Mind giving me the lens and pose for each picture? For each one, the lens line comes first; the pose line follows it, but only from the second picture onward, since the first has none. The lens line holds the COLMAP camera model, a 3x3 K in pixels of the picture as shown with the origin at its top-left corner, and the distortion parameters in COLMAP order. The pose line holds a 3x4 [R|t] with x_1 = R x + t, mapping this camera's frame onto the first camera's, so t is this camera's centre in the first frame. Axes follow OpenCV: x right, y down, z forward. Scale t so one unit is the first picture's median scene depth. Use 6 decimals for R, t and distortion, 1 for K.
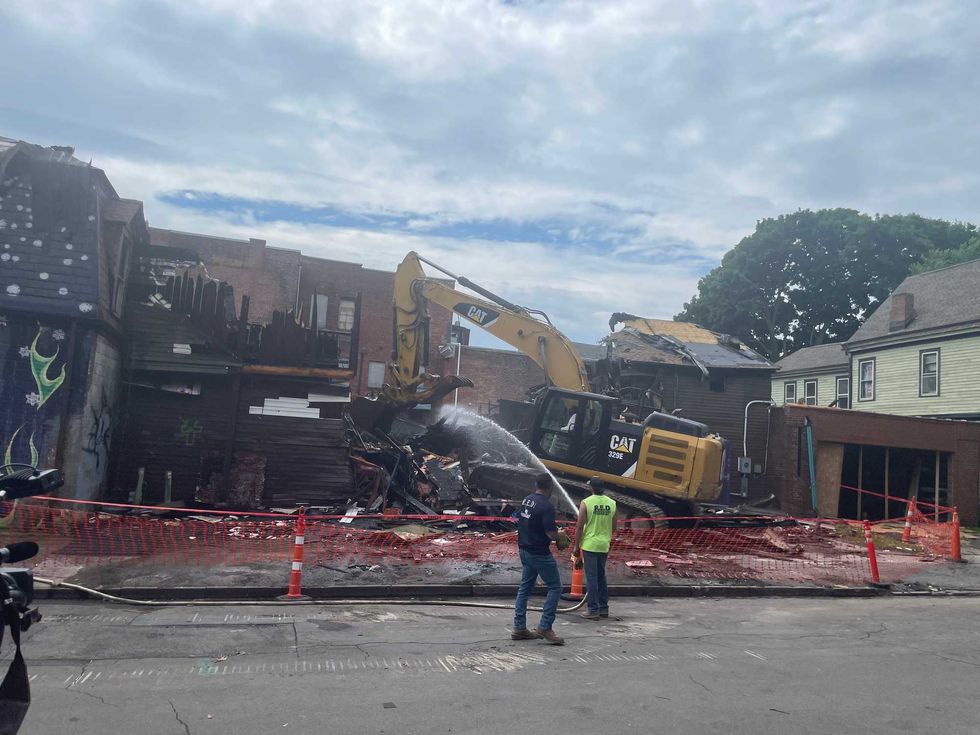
lens RADIAL K [[740.8, 0, 490.4], [0, 740.8, 373.0], [0, 0, 1]] dist [0.027814, -0.036708]
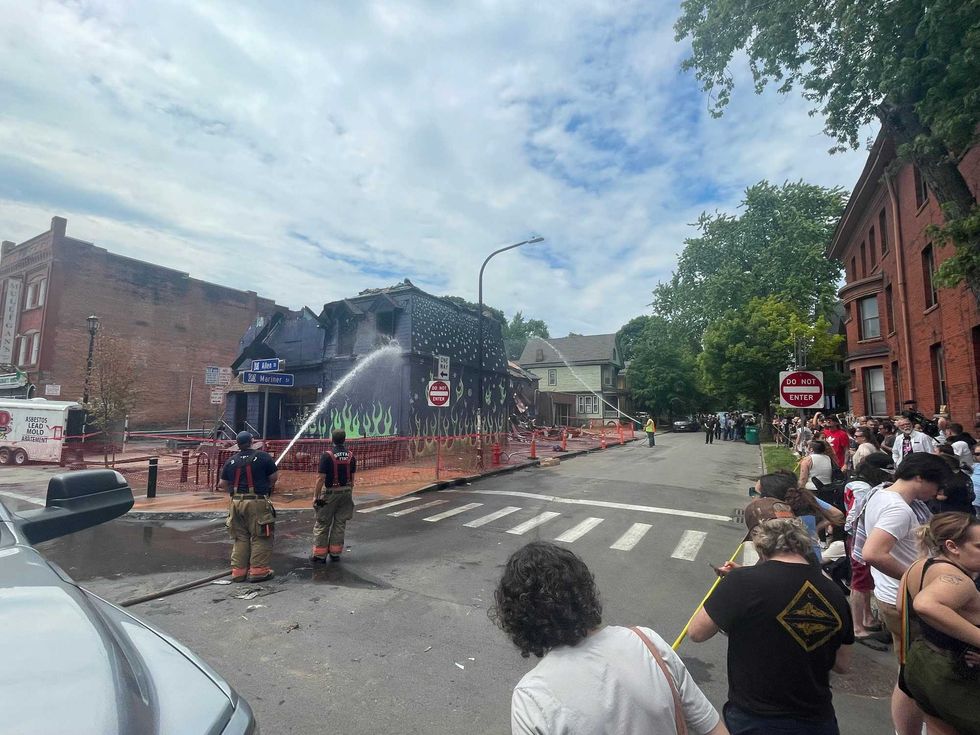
lens RADIAL K [[471.0, 0, 493.6], [0, 471.0, 365.9], [0, 0, 1]] dist [-0.004010, 0.000202]
pose [[0.706616, 0.015131, 0.707436, -1.107031], [-0.030656, 0.999487, 0.009243, -0.070382], [-0.706933, -0.028218, 0.706717, -0.177859]]
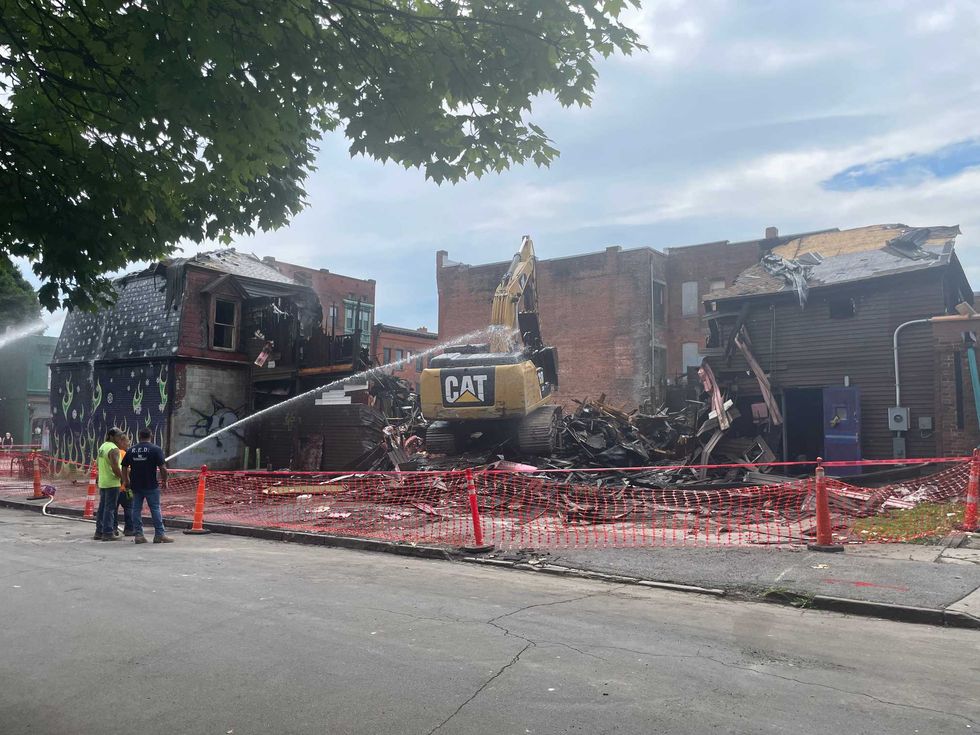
lens RADIAL K [[740.8, 0, 490.7], [0, 740.8, 361.8], [0, 0, 1]] dist [0.027814, -0.036708]
pose [[0.604317, -0.132820, -0.785595, 0.673413], [0.114671, 0.990241, -0.079208, 0.086324], [0.788449, -0.042218, 0.613650, 0.307316]]
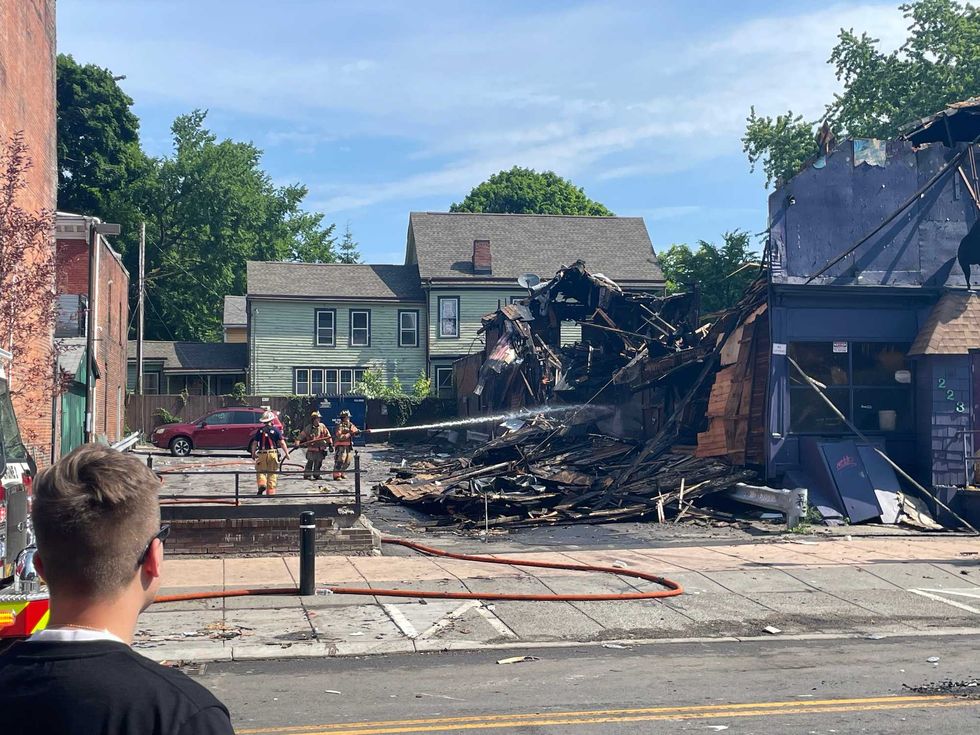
lens RADIAL K [[1312.2, 0, 490.2], [0, 1312.2, 367.5], [0, 0, 1]] dist [0.028242, 0.000000]
pose [[0.112060, -0.024707, 0.993394, -1.770975], [-0.093993, 0.994945, 0.035348, 0.011984], [-0.989246, -0.097333, 0.109171, 1.022172]]
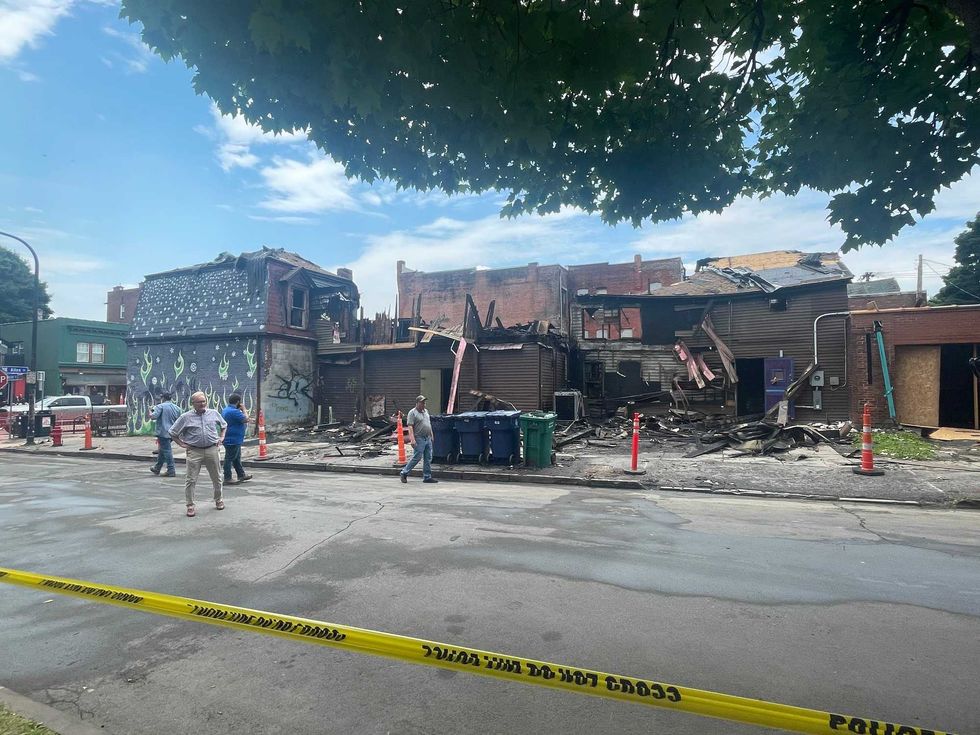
lens RADIAL K [[507.6, 0, 492.5], [0, 507.6, 369.7], [0, 0, 1]] dist [-0.012138, -0.000296]
pose [[0.761573, -0.096890, -0.640795, 0.461526], [0.121277, 0.992601, -0.005949, 0.063890], [0.636631, -0.073183, 0.767689, 0.189636]]
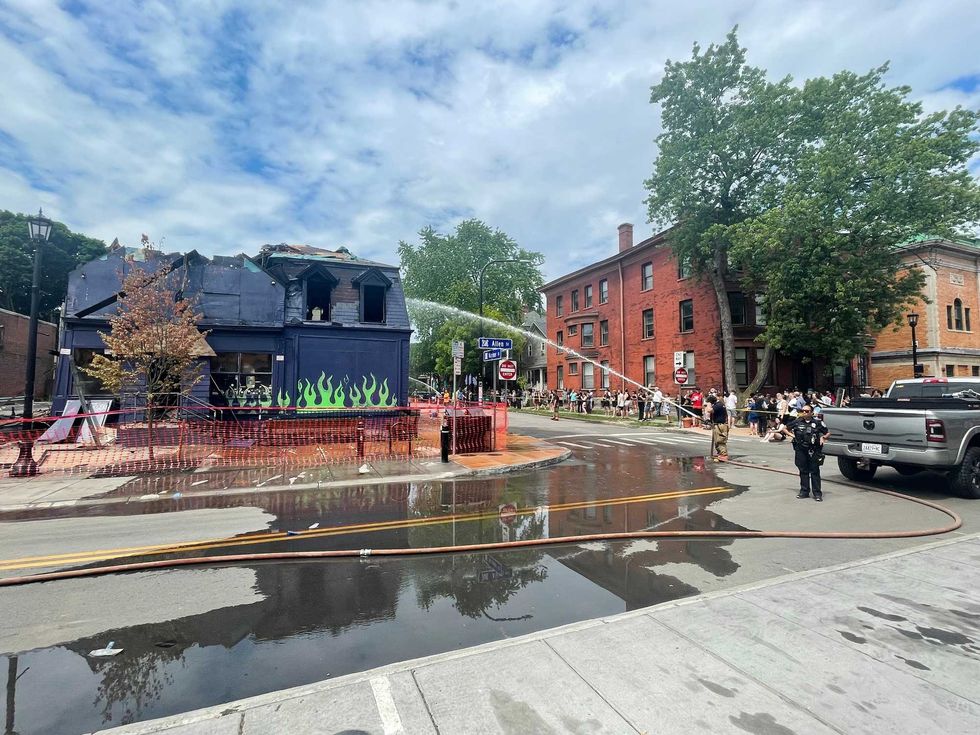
lens RADIAL K [[464.6, 0, 492.4], [0, 464.6, 362.8], [0, 0, 1]] dist [0.002431, -0.000181]
pose [[-0.113684, 0.000119, 0.993517, -1.509831], [-0.108664, 0.993999, -0.012553, -0.026396], [-0.987557, -0.109387, -0.112989, 0.422866]]
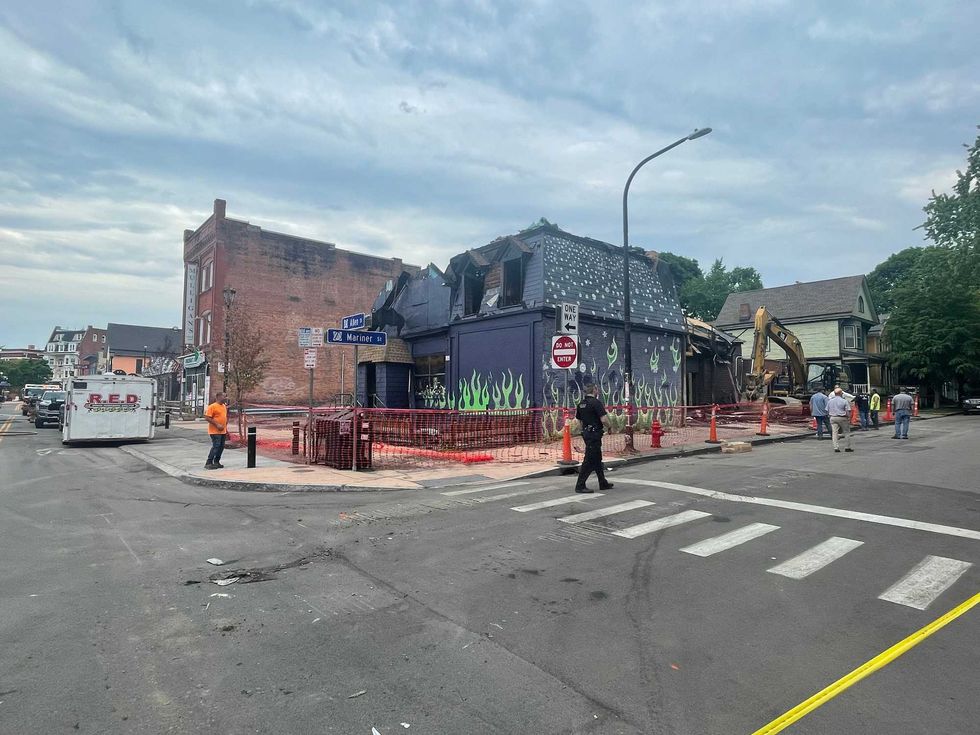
lens RADIAL K [[553.1, 0, 491.7], [0, 553.1, 362.3], [0, 0, 1]] dist [-0.001424, -0.002621]
pose [[0.907434, -0.035825, 0.418665, -1.022031], [0.013990, 0.998382, 0.055107, -0.048022], [-0.419962, -0.044149, 0.906467, -0.168570]]
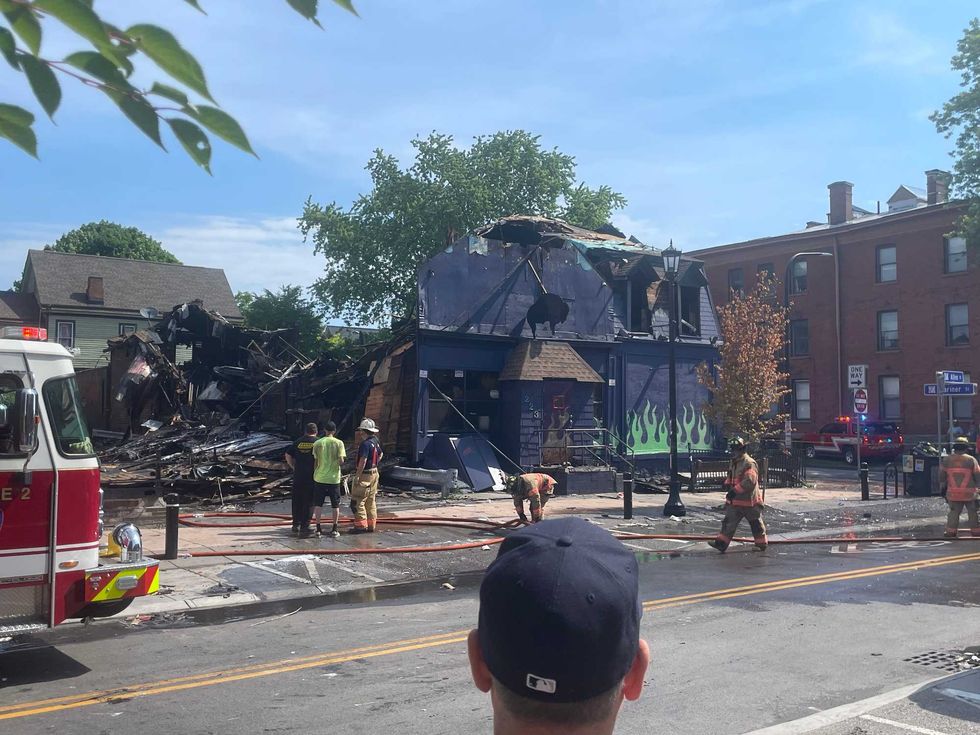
lens RADIAL K [[962.0, 0, 494.9], [0, 962.0, 354.8], [0, 0, 1]] dist [0.035226, 0.000000]
pose [[-0.360263, -0.001251, 0.932850, -1.783733], [-0.123250, 0.991296, -0.046270, 0.034114], [-0.924673, -0.131643, -0.357282, 1.255648]]
